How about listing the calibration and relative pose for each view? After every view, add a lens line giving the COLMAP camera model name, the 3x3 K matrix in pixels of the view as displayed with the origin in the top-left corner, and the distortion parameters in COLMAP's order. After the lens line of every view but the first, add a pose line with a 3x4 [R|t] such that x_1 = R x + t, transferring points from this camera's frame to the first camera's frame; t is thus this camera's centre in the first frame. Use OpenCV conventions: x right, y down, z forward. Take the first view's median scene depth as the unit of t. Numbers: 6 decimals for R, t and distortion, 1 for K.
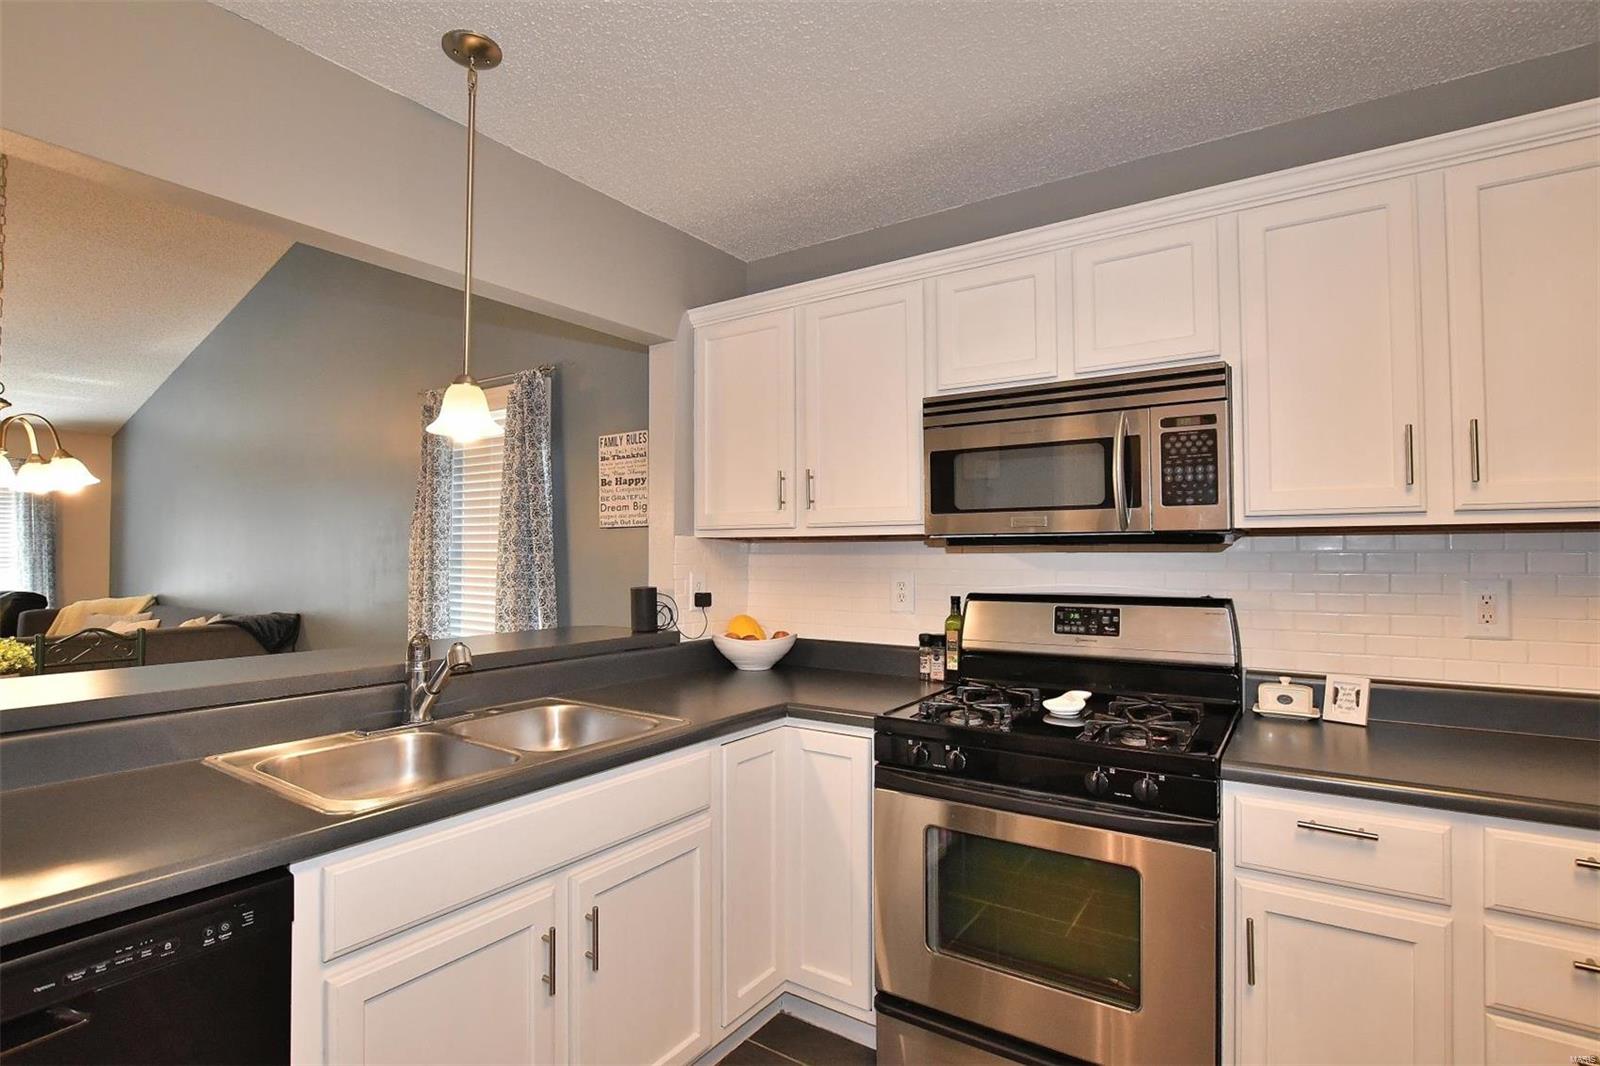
lens RADIAL K [[775.8, 0, 803.1], [0, 775.8, 532.4], [0, 0, 1]] dist [-0.032712, 0.007342]
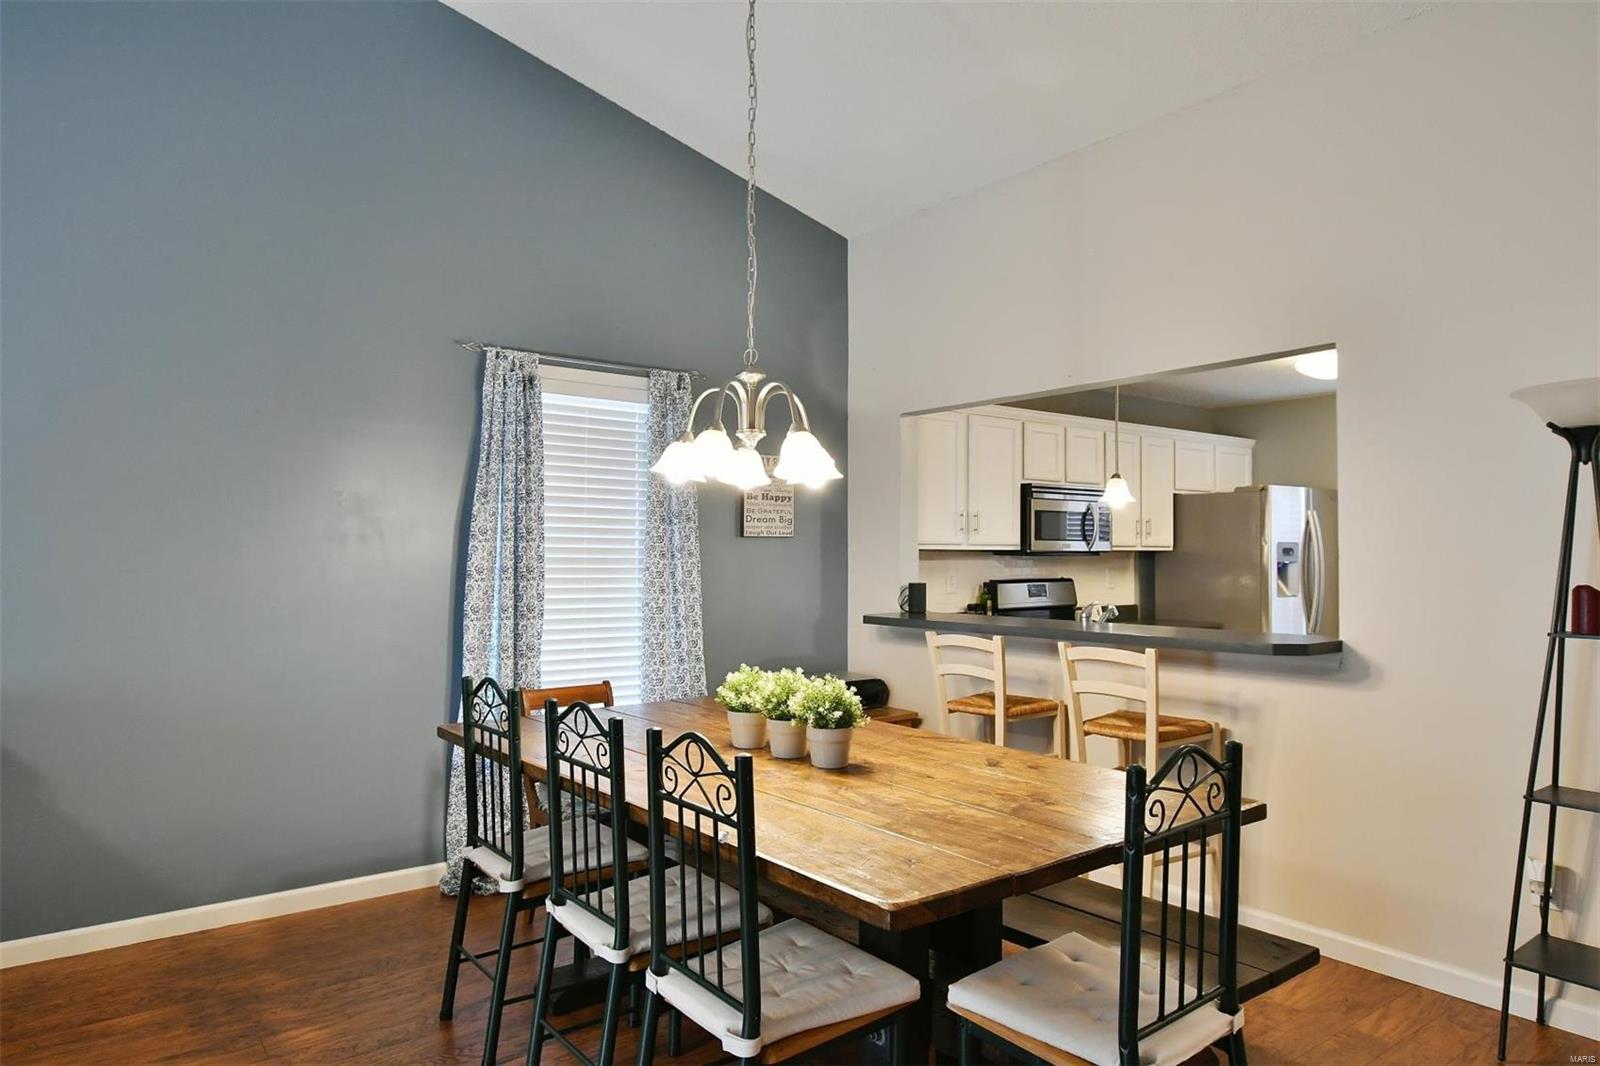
lens RADIAL K [[995.9, 0, 800.0], [0, 995.9, 533.0], [0, 0, 1]] dist [-0.006057, -0.000317]
pose [[0.318503, 0.025073, 0.947590, -2.469931], [-0.026390, 0.999497, -0.017576, 0.019136], [-0.947554, -0.019409, 0.319005, 0.728138]]
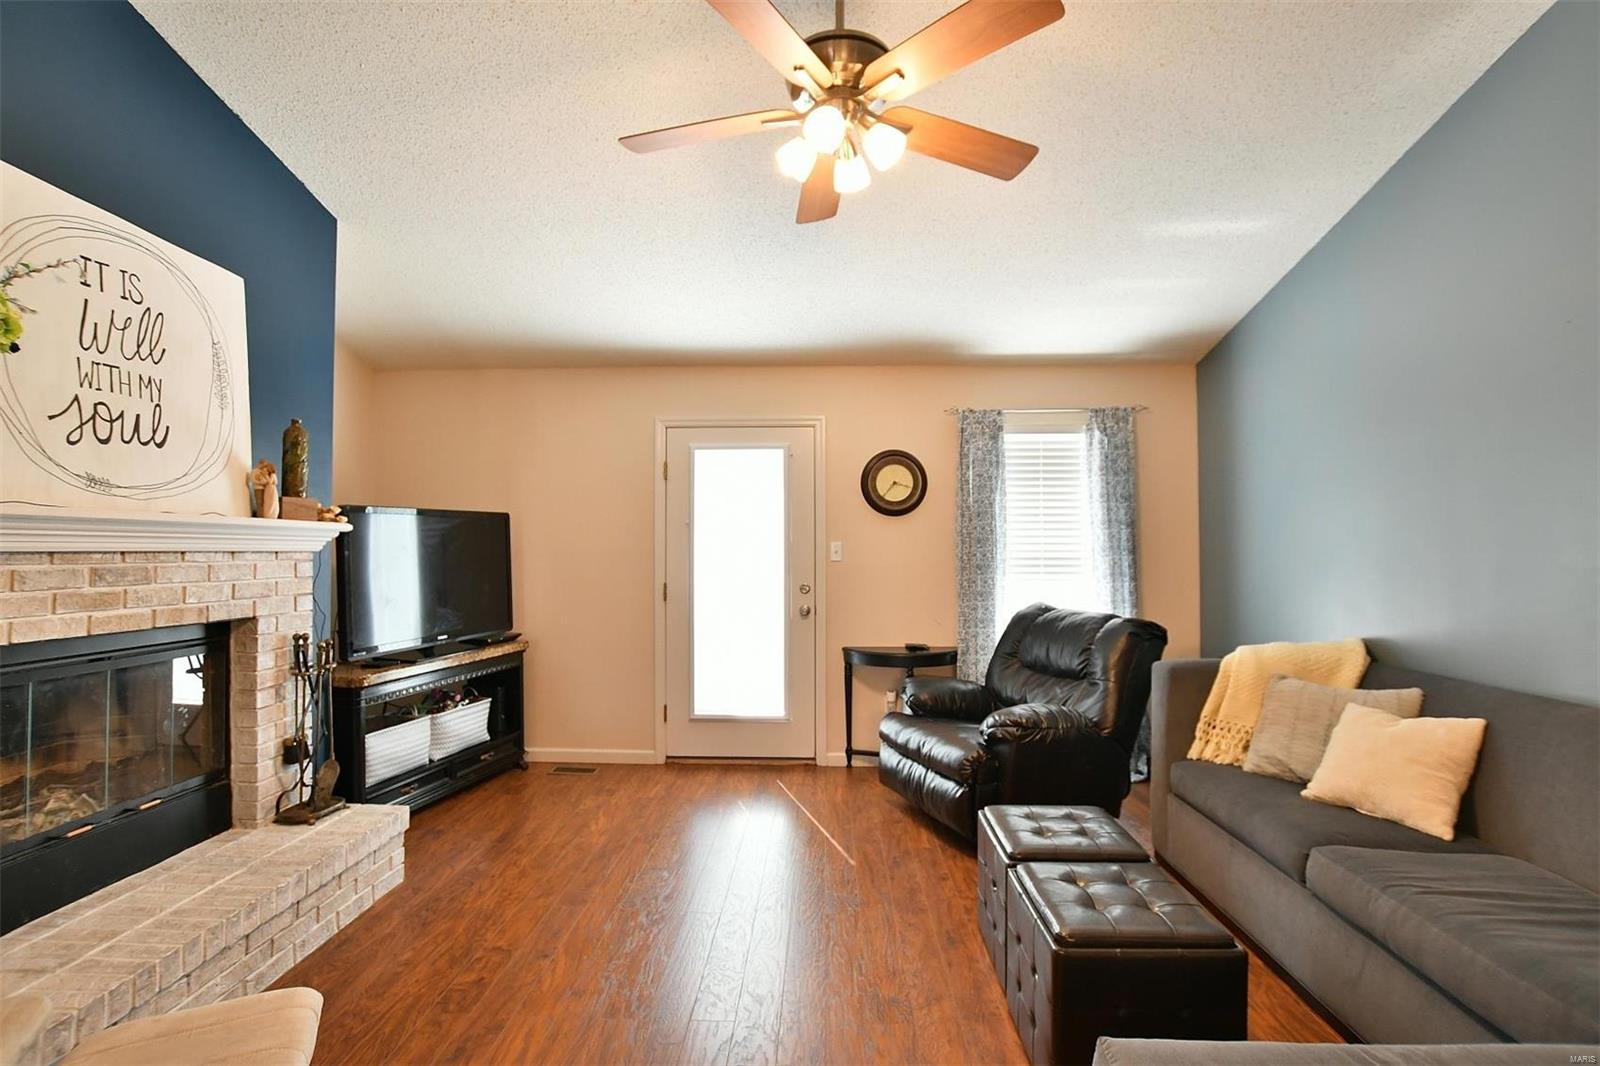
lens RADIAL K [[721.1, 0, 816.5], [0, 721.1, 537.6], [0, 0, 1]] dist [-0.020917, 0.001298]
pose [[0.539033, -0.014942, -0.842152, -1.963598], [0.024628, 0.999695, -0.001973, 0.031176], [0.841924, -0.019677, 0.539237, 1.400797]]
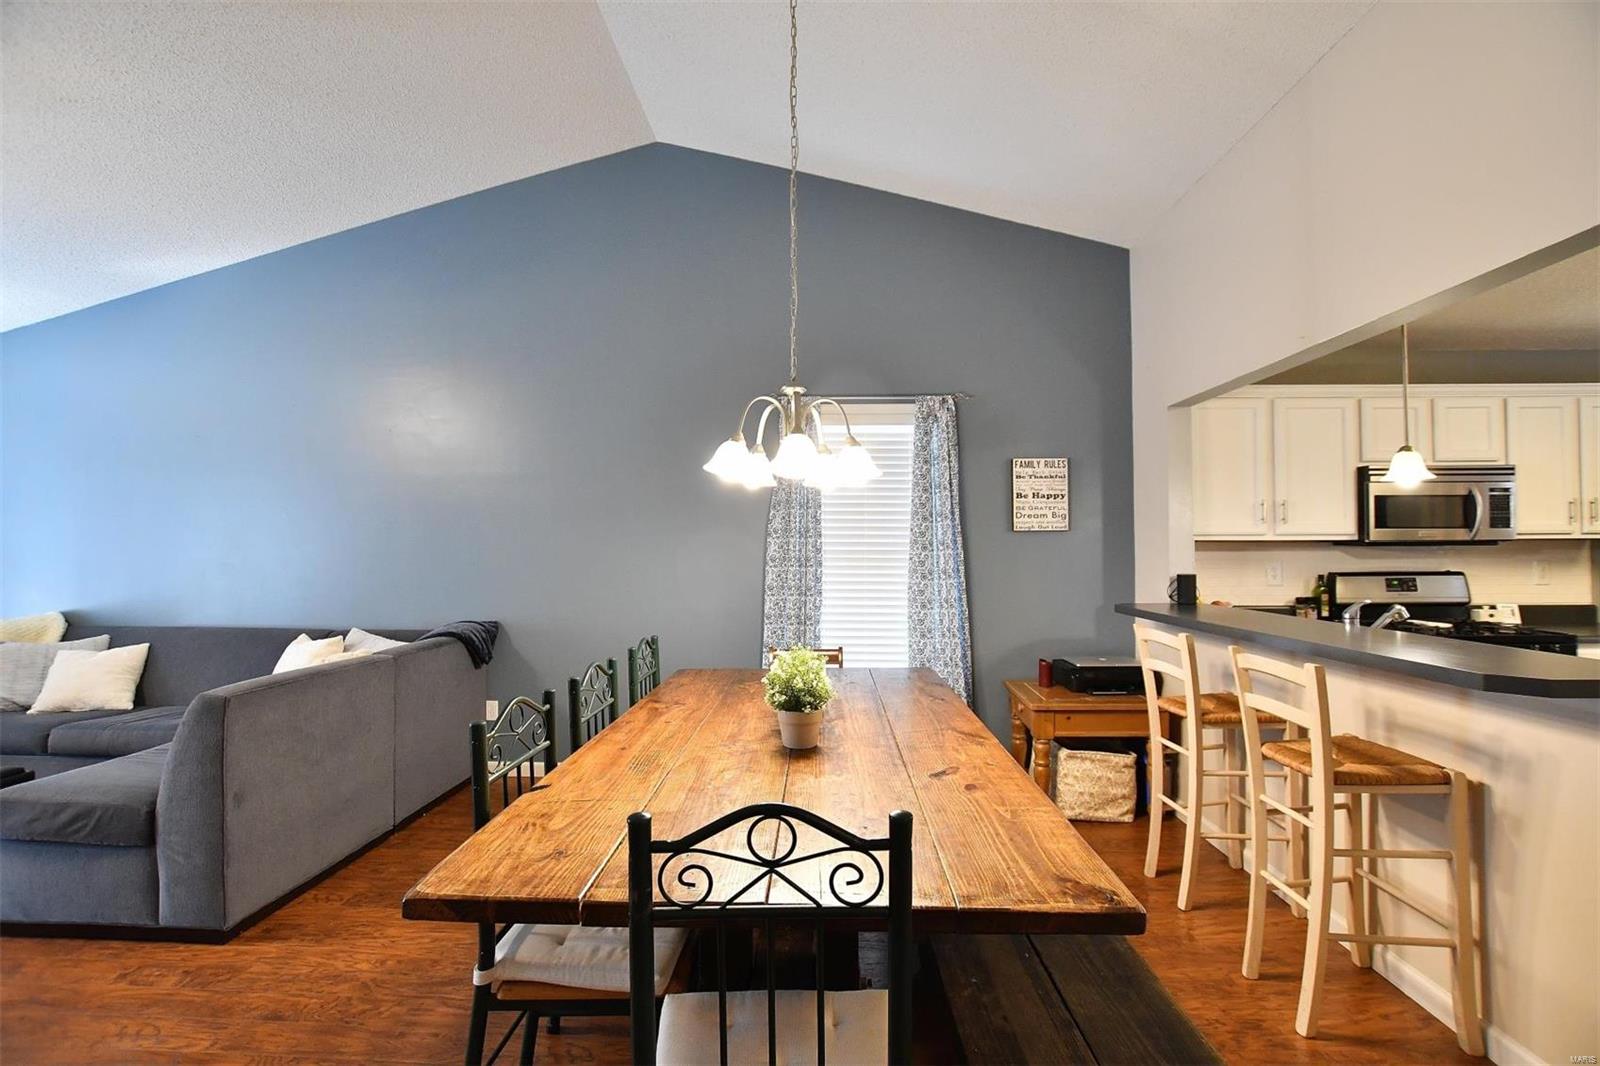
lens RADIAL K [[701.4, 0, 810.9], [0, 701.4, 536.4], [0, 0, 1]] dist [-0.024344, 0.001465]
pose [[0.846239, 0.009827, 0.532712, -1.799957], [-0.013166, 0.999910, 0.002469, 0.007399], [-0.532640, -0.009103, 0.846293, 0.315288]]
